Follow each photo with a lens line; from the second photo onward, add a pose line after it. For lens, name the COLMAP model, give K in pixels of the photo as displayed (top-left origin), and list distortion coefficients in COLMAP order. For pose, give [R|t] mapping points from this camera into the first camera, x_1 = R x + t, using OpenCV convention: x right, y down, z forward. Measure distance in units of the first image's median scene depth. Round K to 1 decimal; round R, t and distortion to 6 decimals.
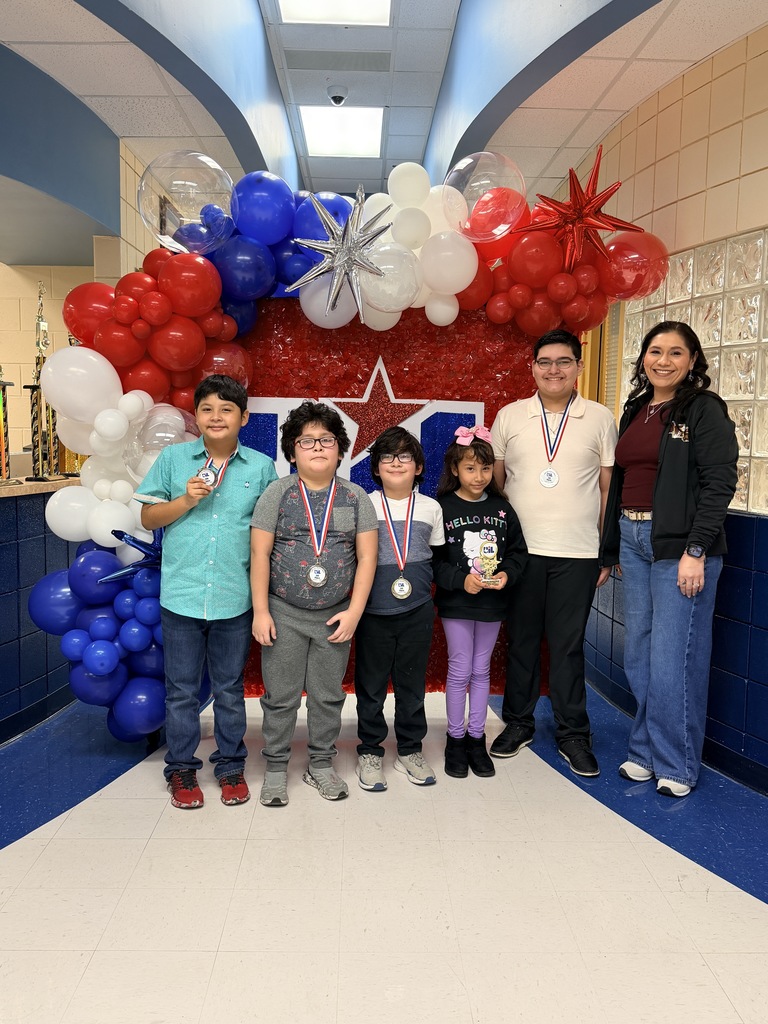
lens RADIAL K [[1094.3, 0, 386.4], [0, 1094.3, 518.4], [0, 0, 1]] dist [0.102286, -0.064950]
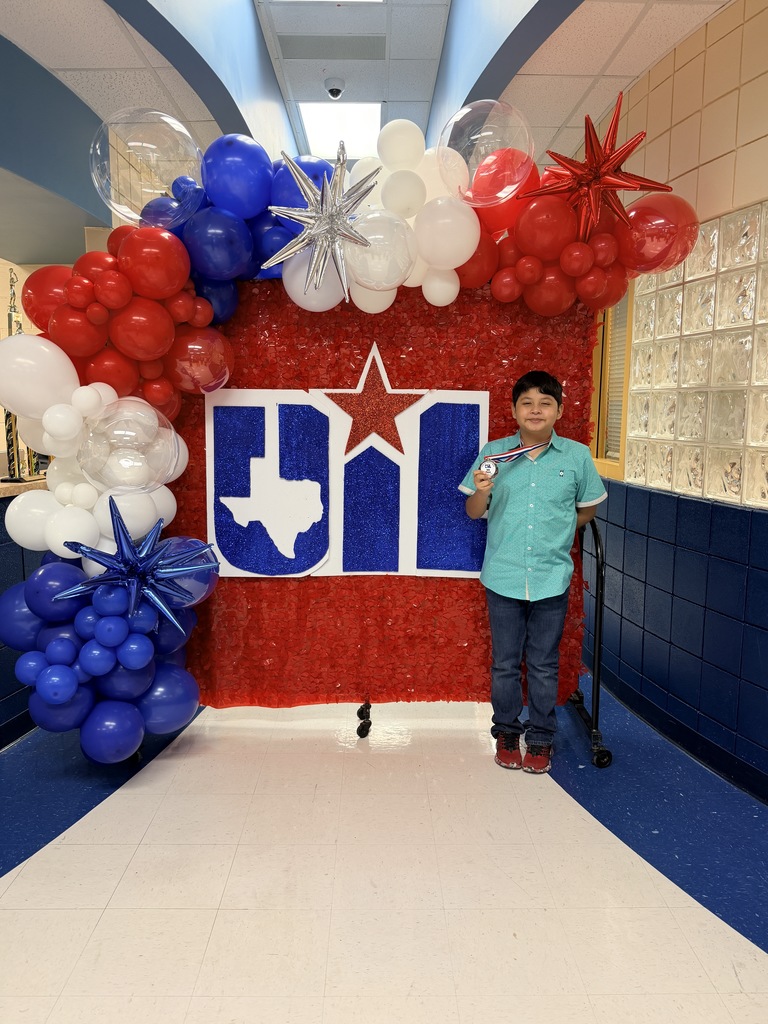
lens RADIAL K [[883.1, 0, 384.7], [0, 883.1, 523.1], [0, 0, 1]] dist [0.091201, -0.166584]
pose [[0.999707, -0.011809, -0.021125, 0.017549], [0.012549, 0.999300, 0.035248, -0.023695], [0.020694, -0.035503, 0.999155, 0.262615]]
